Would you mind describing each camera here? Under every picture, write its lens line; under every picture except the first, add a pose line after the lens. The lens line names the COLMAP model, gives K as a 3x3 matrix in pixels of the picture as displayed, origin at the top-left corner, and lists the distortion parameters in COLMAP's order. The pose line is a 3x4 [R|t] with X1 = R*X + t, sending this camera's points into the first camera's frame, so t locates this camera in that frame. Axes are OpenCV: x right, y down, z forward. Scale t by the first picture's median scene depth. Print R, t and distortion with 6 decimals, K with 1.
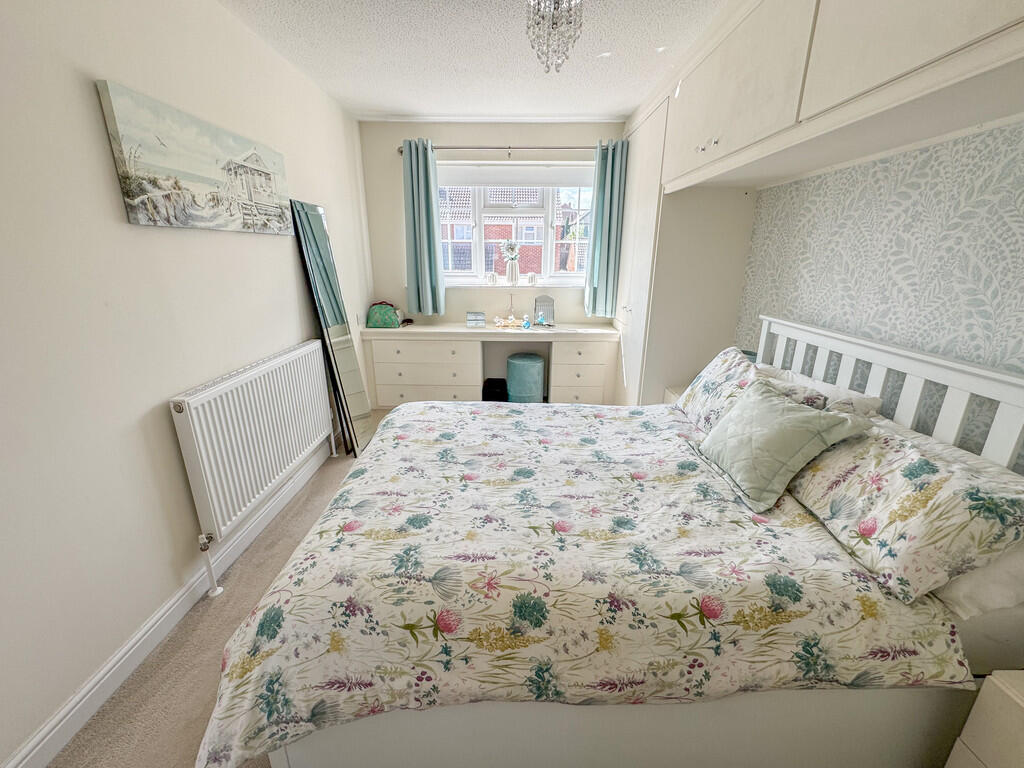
lens RADIAL K [[420.7, 0, 512.5], [0, 420.7, 383.1], [0, 0, 1]] dist [-0.002819, 0.000236]
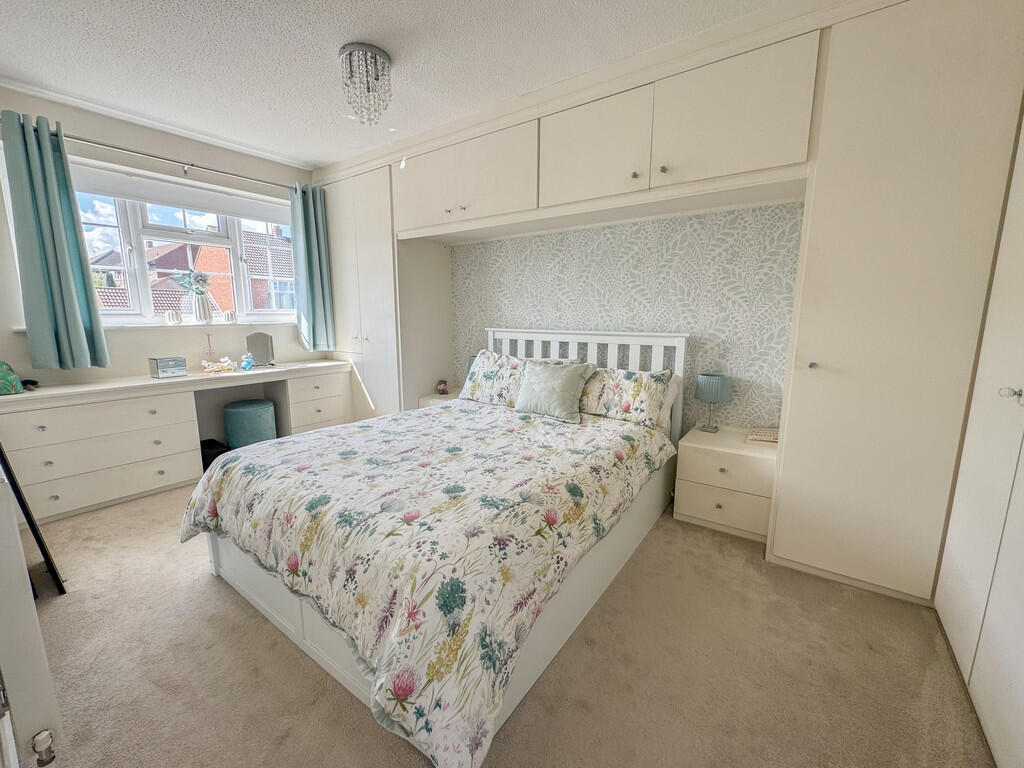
lens RADIAL K [[420.7, 0, 517.8], [0, 420.7, 383.5], [0, 0, 1]] dist [-0.002819, 0.000236]
pose [[0.574326, -0.140567, 0.806468, -0.840291], [0.243939, 0.969779, -0.004689, 0.089025], [-0.781437, 0.199422, 0.591259, 0.135902]]
